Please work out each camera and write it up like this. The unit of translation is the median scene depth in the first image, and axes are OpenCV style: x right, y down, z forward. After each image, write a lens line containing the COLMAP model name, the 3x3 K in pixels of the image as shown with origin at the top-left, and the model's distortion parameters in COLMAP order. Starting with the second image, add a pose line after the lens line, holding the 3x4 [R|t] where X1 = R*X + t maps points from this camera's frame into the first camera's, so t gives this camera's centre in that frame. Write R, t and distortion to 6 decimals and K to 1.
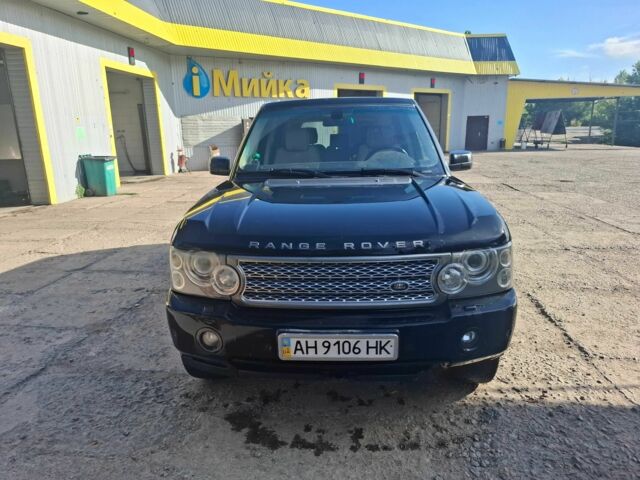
lens RADIAL K [[451.9, 0, 317.3], [0, 451.9, 242.4], [0, 0, 1]] dist [0.033659, -0.029000]
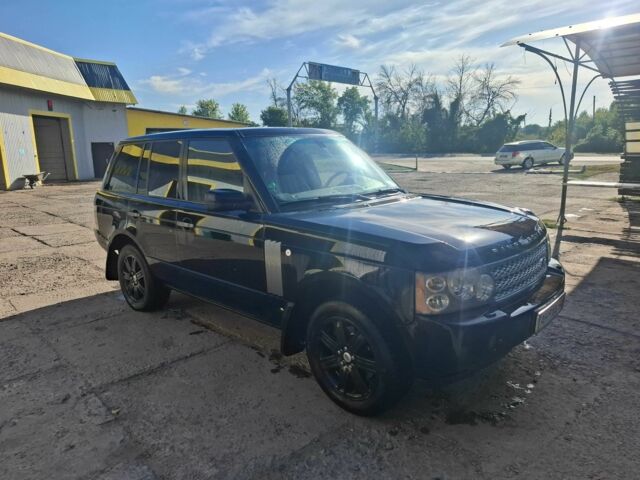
lens RADIAL K [[451.9, 0, 318.1], [0, 451.9, 238.7], [0, 0, 1]] dist [0.033659, -0.029000]
pose [[0.640289, -0.148752, 0.753593, -0.169969], [0.195633, 0.980298, 0.027282, -0.019963], [-0.742804, 0.129959, 0.656775, 0.069126]]
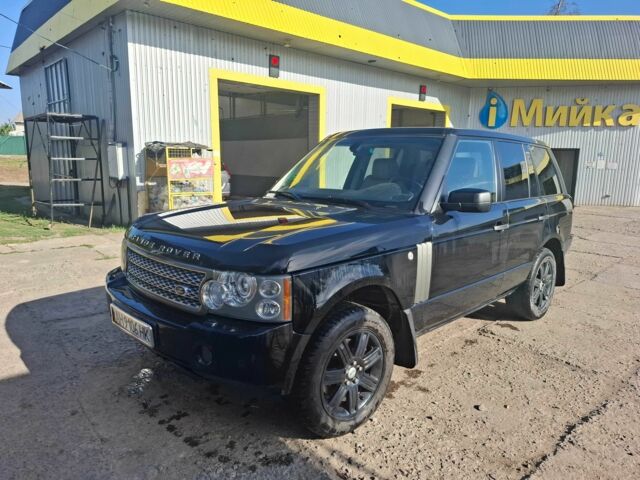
lens RADIAL K [[451.9, 0, 318.8], [0, 451.9, 241.6], [0, 0, 1]] dist [0.033659, -0.029000]
pose [[0.732858, 0.150083, -0.663622, 0.145194], [-0.193475, 0.981071, 0.008216, -0.012249], [0.652294, 0.122373, 0.748023, 0.043781]]
